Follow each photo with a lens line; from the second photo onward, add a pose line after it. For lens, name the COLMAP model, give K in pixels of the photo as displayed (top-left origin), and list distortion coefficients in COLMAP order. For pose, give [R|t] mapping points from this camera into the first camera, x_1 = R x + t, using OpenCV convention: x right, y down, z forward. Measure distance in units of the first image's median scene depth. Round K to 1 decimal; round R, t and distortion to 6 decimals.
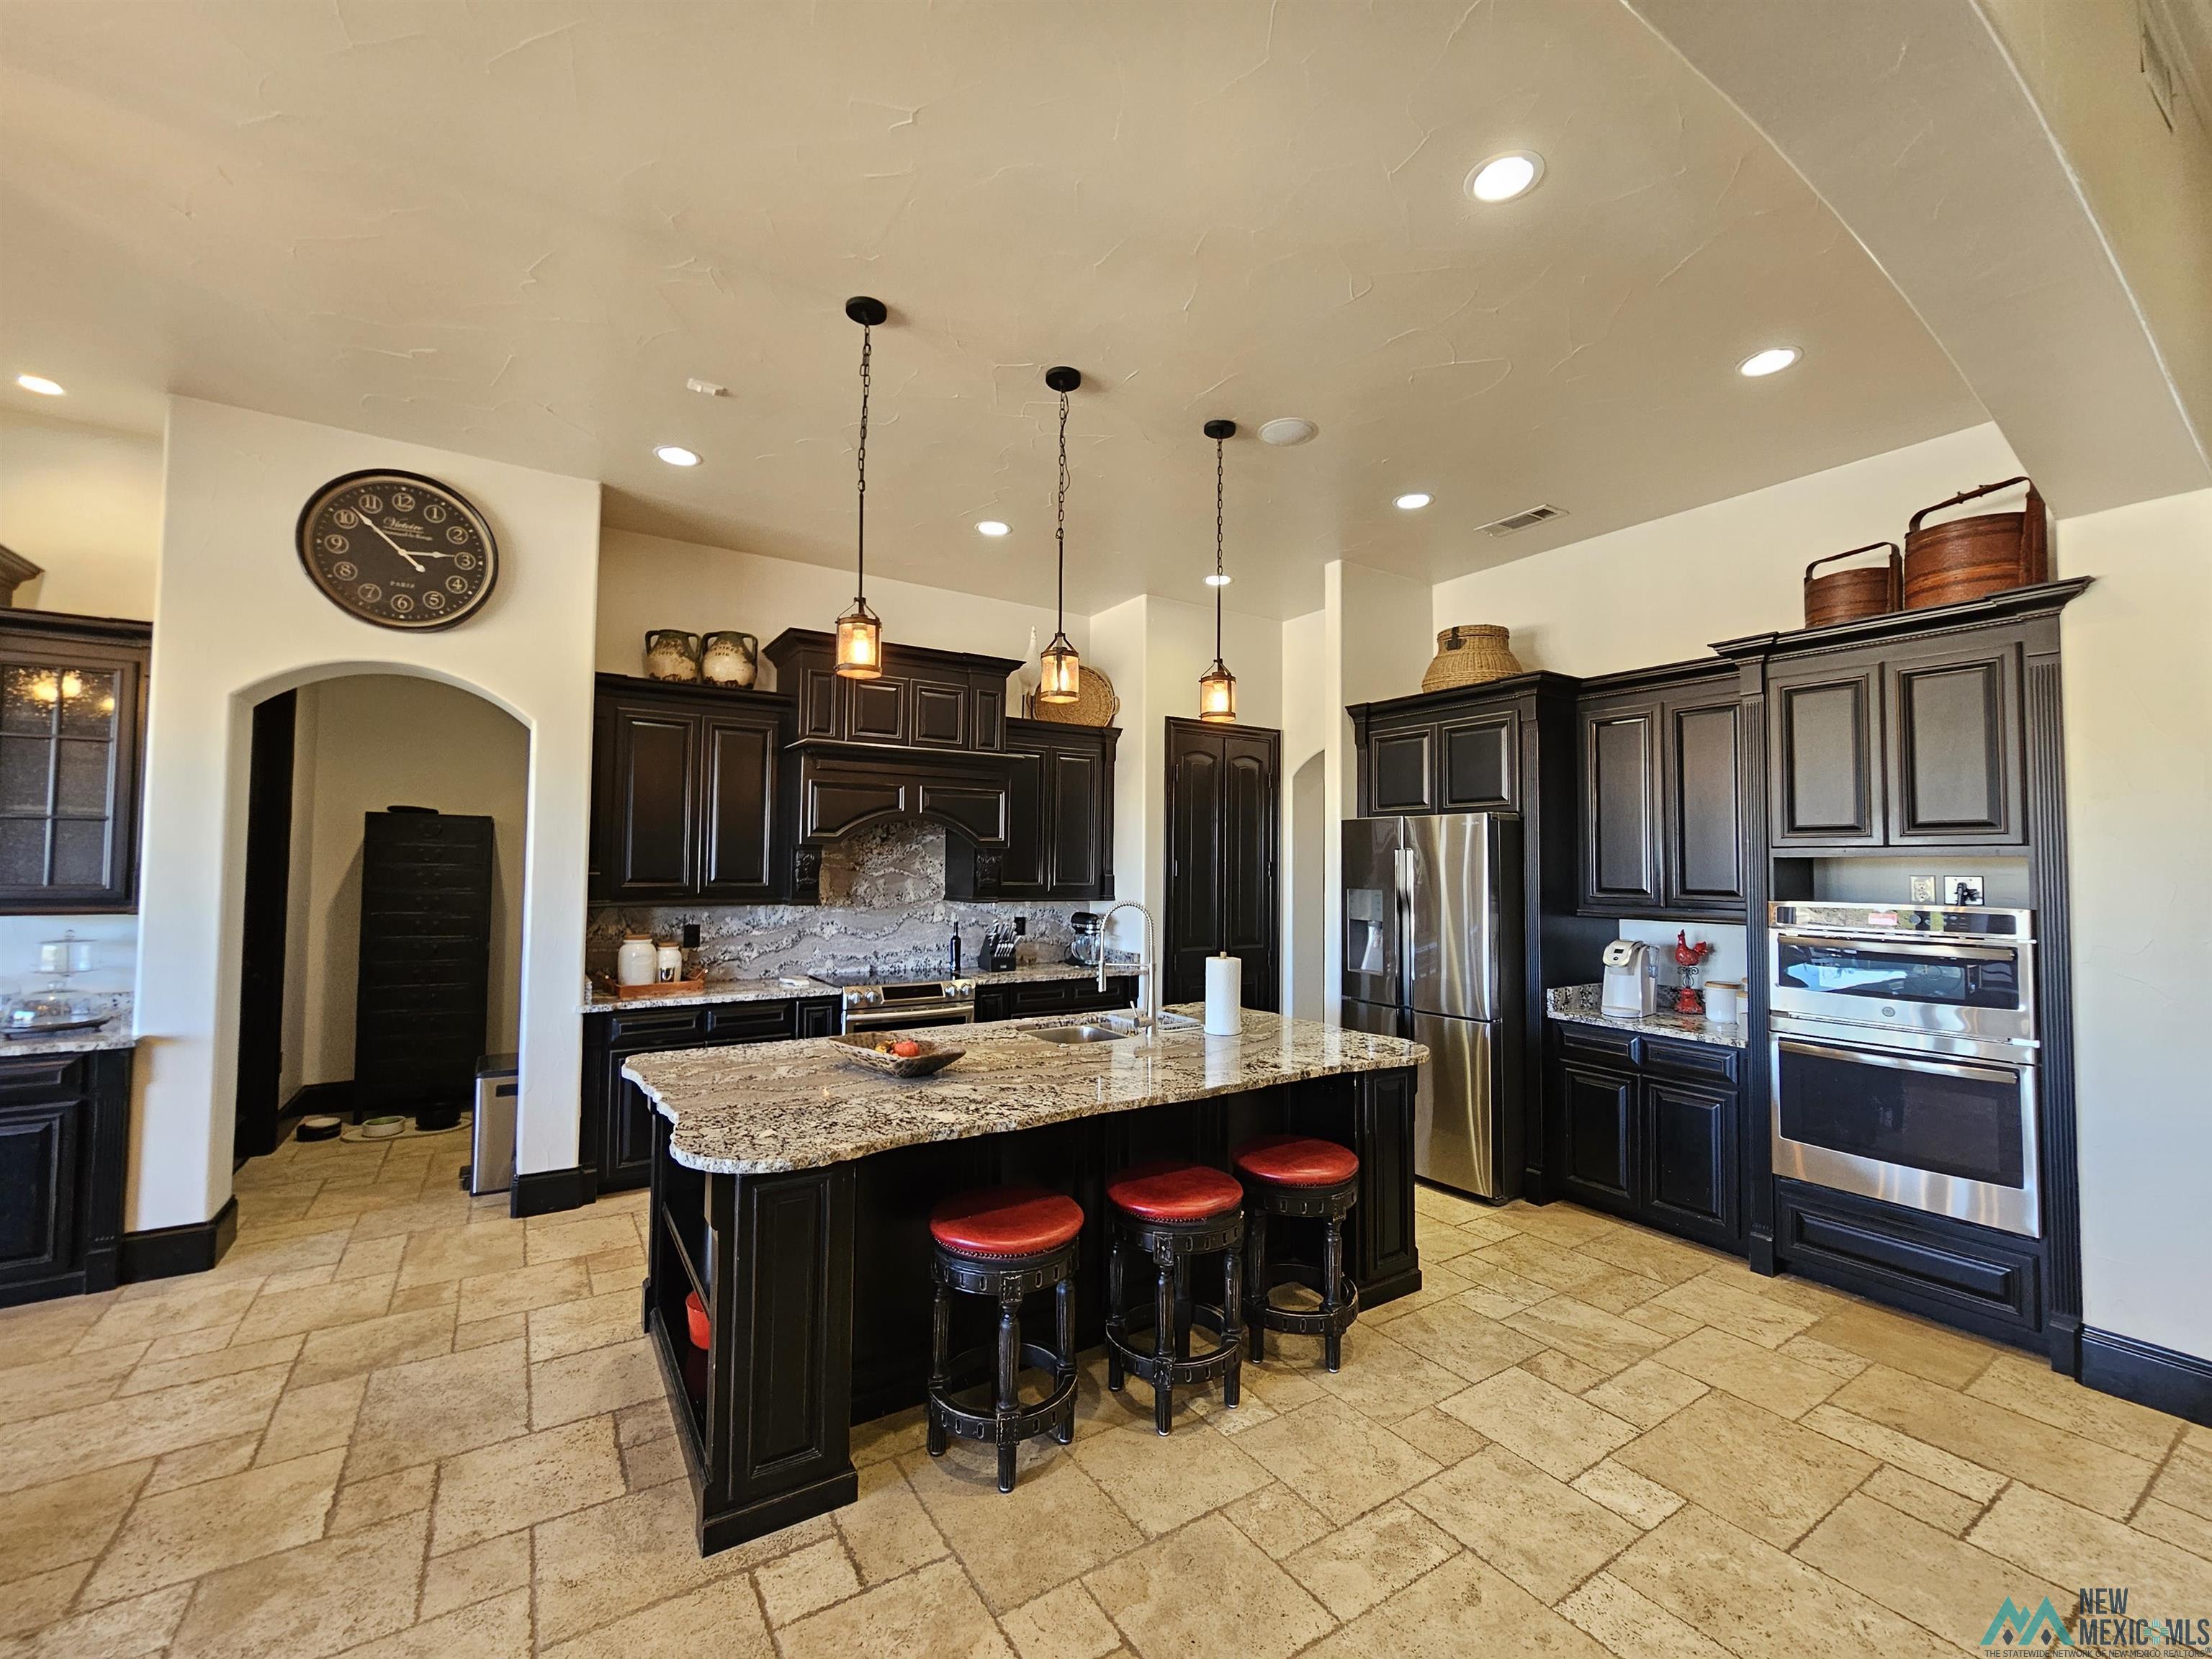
lens RADIAL K [[906.3, 0, 1106.0], [0, 906.3, 829.5], [0, 0, 1]] dist [-0.011399, 0.004410]
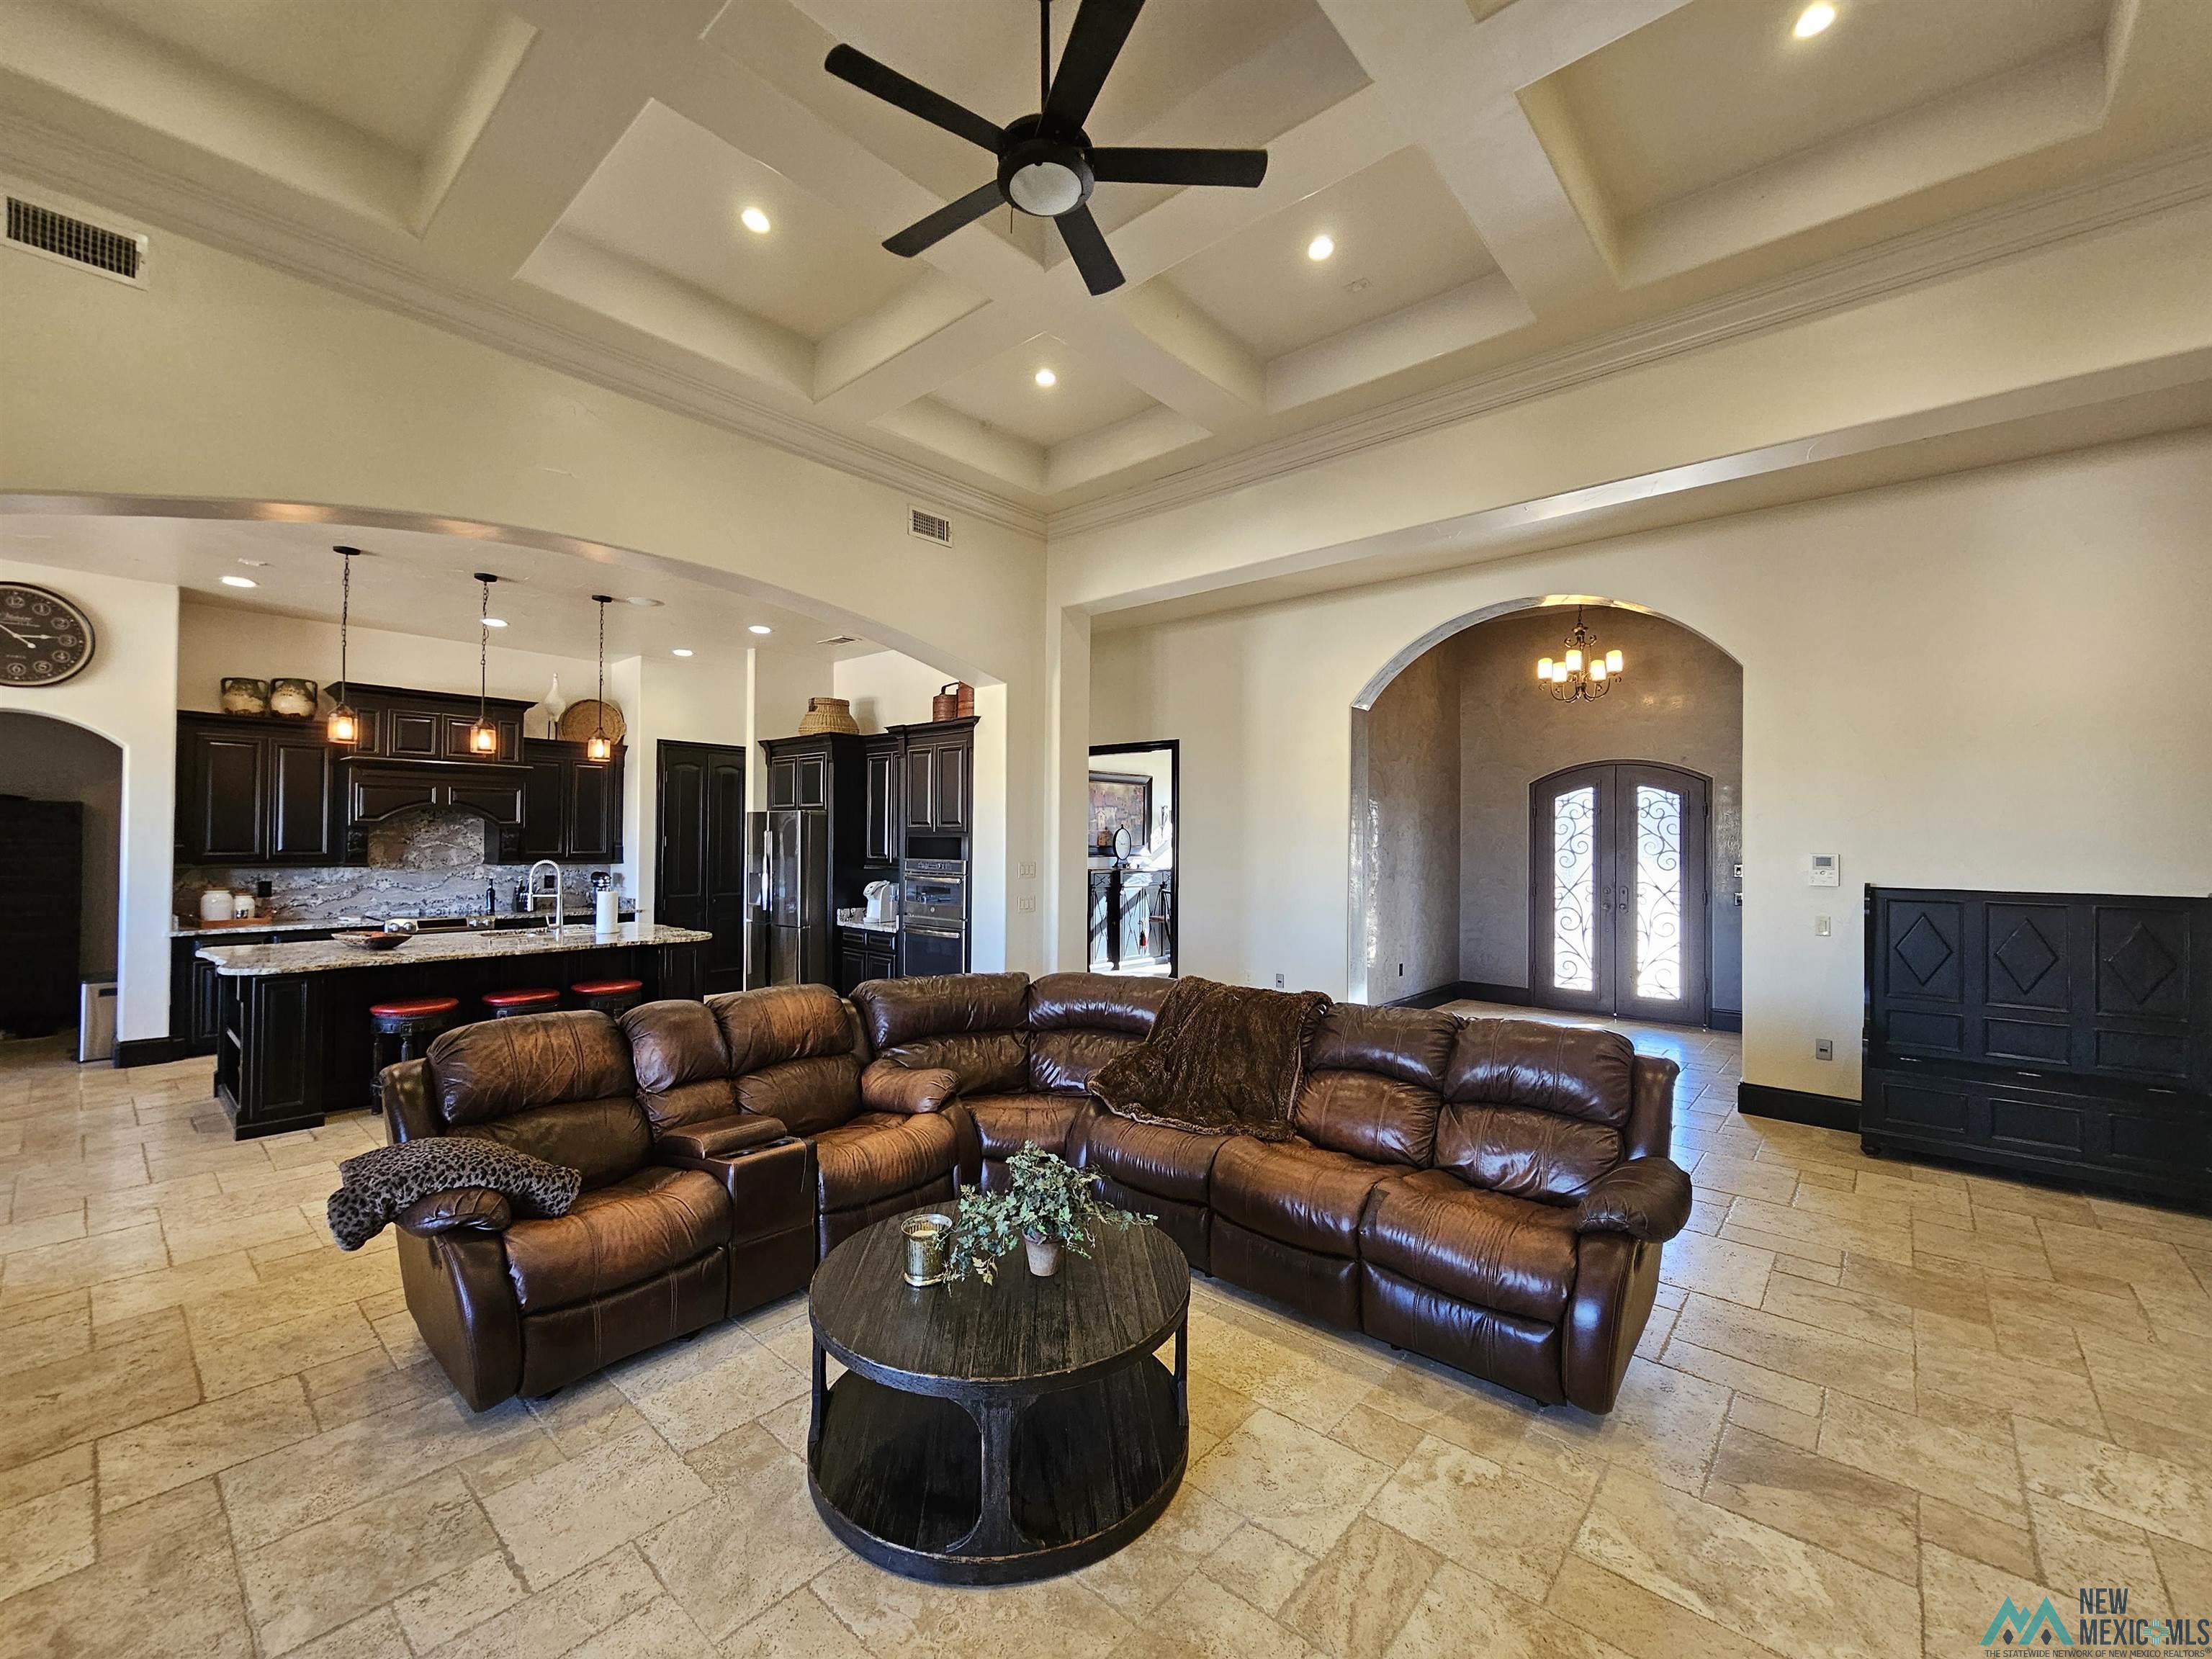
lens RADIAL K [[906.3, 0, 1106.0], [0, 906.3, 829.5], [0, 0, 1]] dist [-0.011399, 0.004410]
pose [[0.961815, 0.002737, 0.273687, 0.466280], [-0.011515, 0.999469, 0.030474, -0.038642], [-0.273459, -0.032462, 0.961336, -0.790626]]
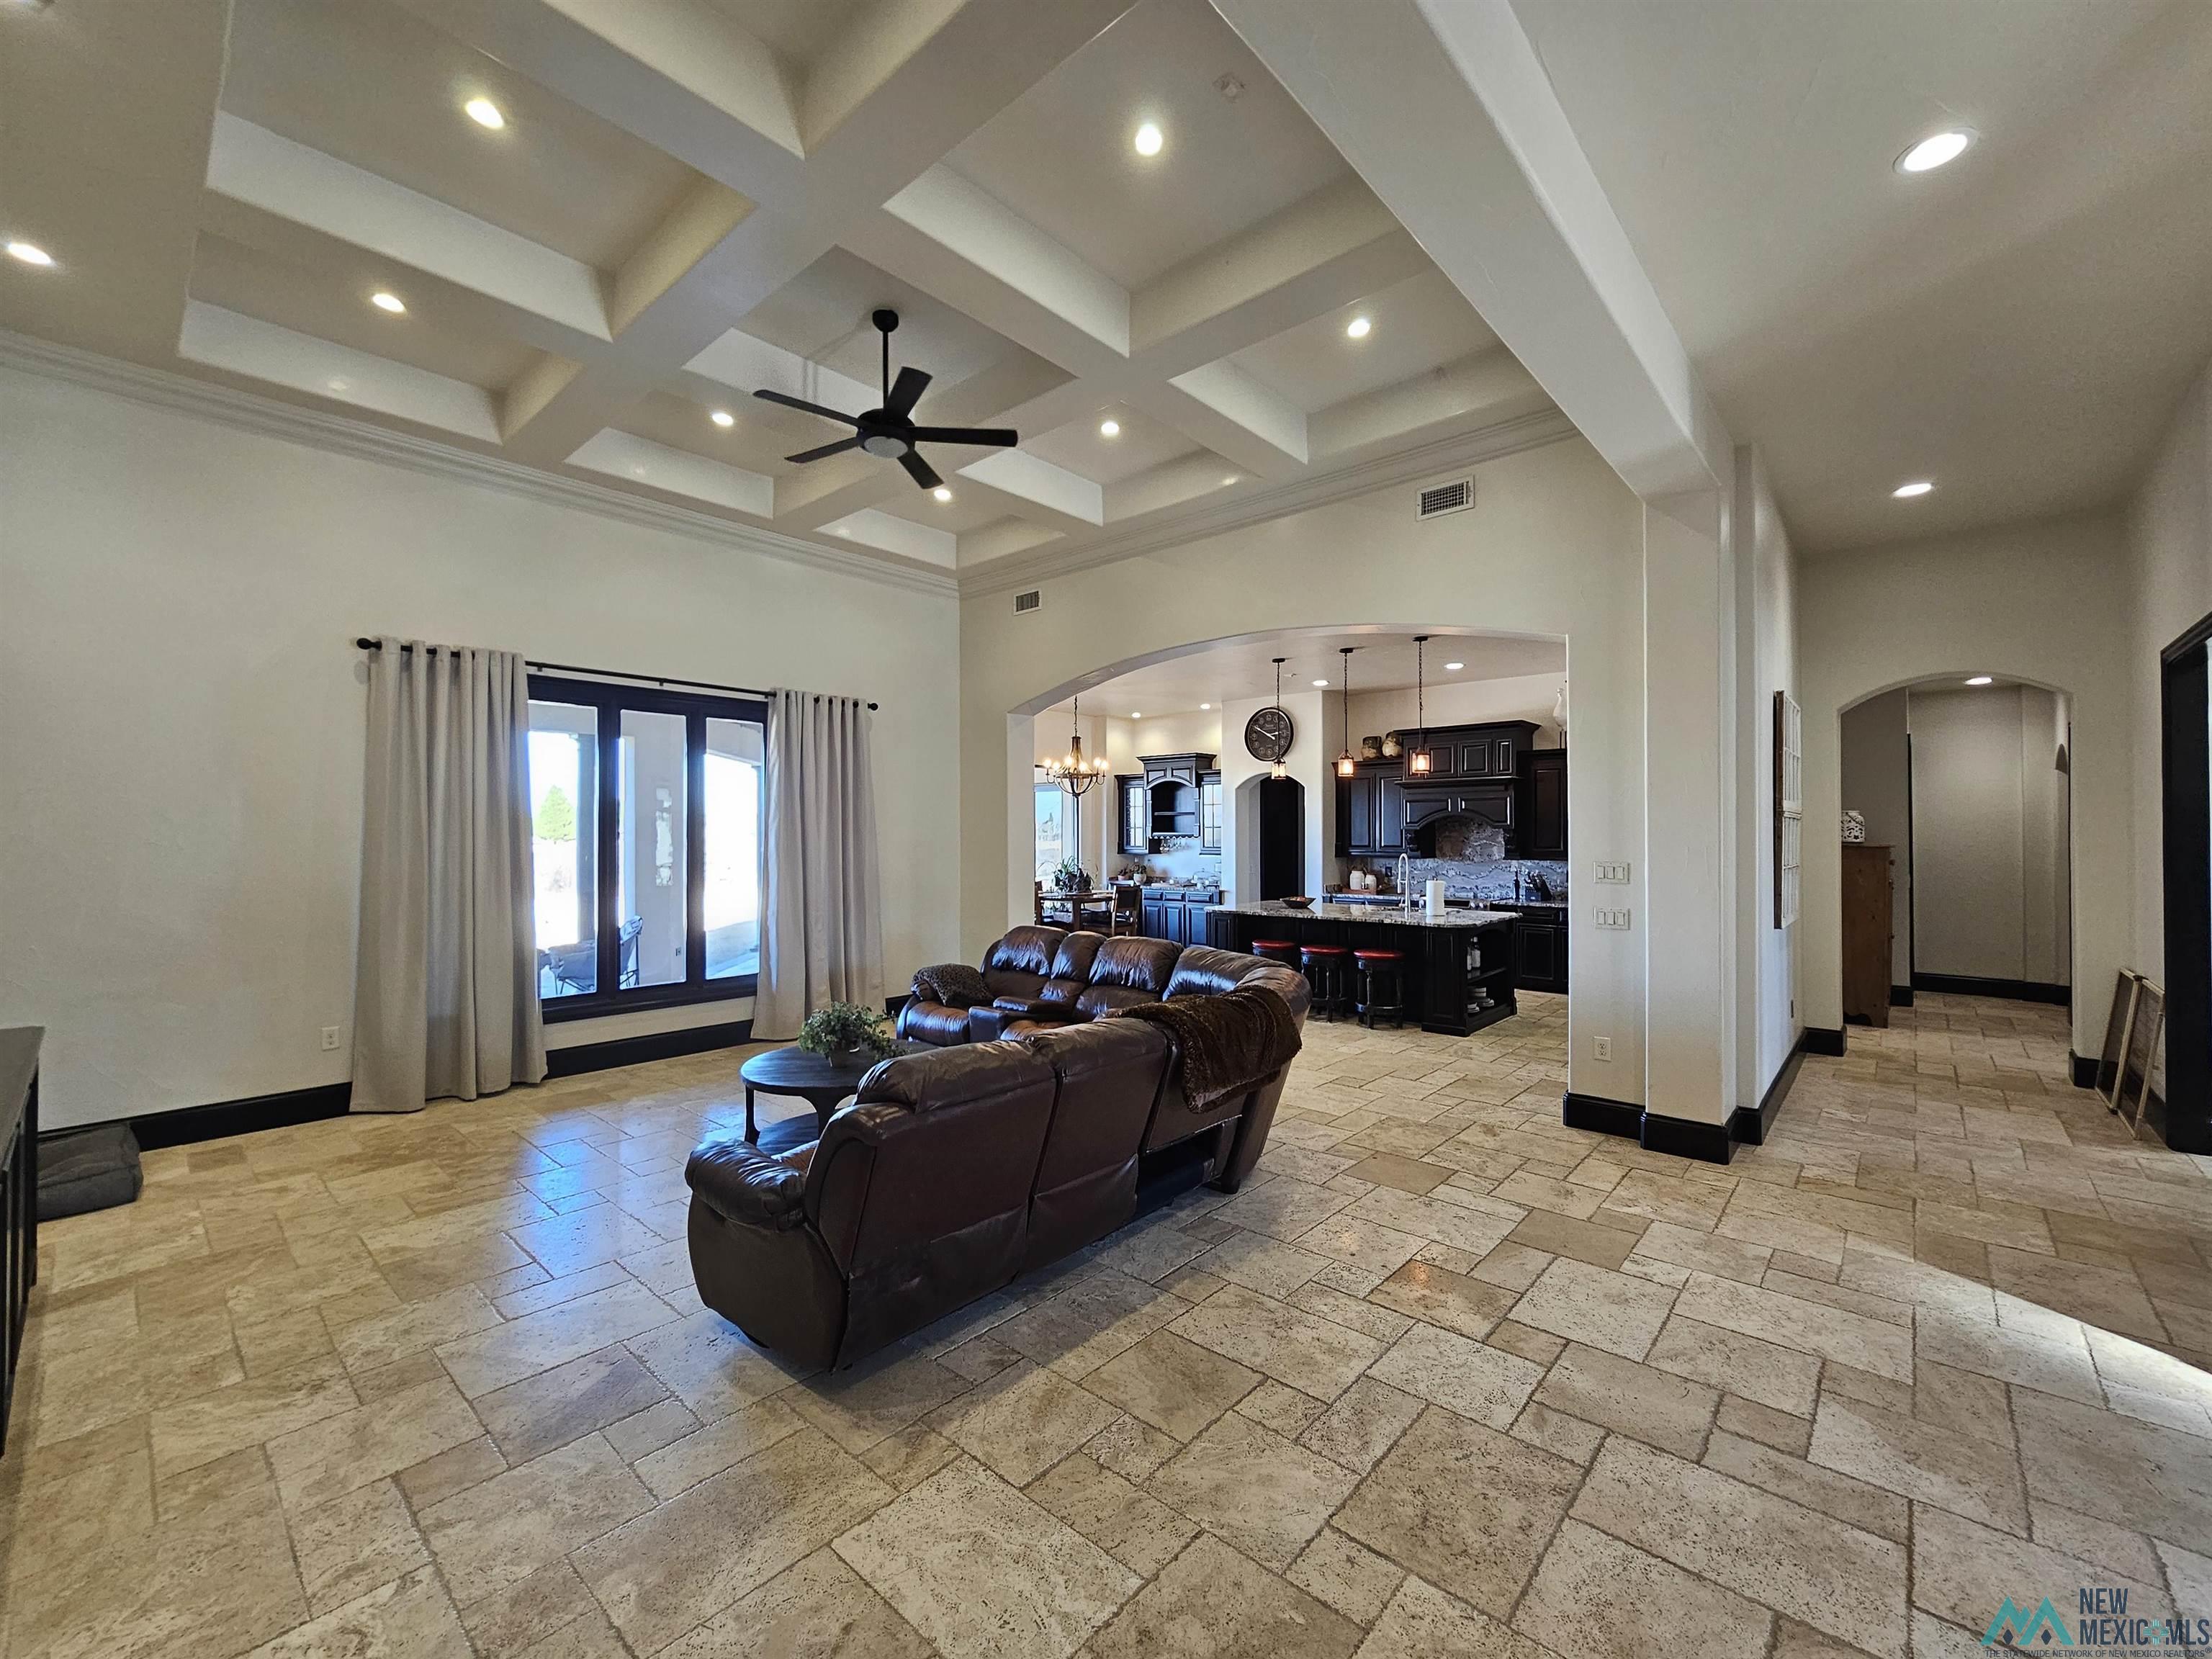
lens RADIAL K [[906.3, 0, 1106.0], [0, 906.3, 829.5], [0, 0, 1]] dist [-0.011399, 0.004410]
pose [[0.266621, -0.020660, -0.963580, 1.576099], [0.043628, 0.999004, -0.009348, 0.005138], [0.962813, -0.039547, 0.267257, -0.265021]]
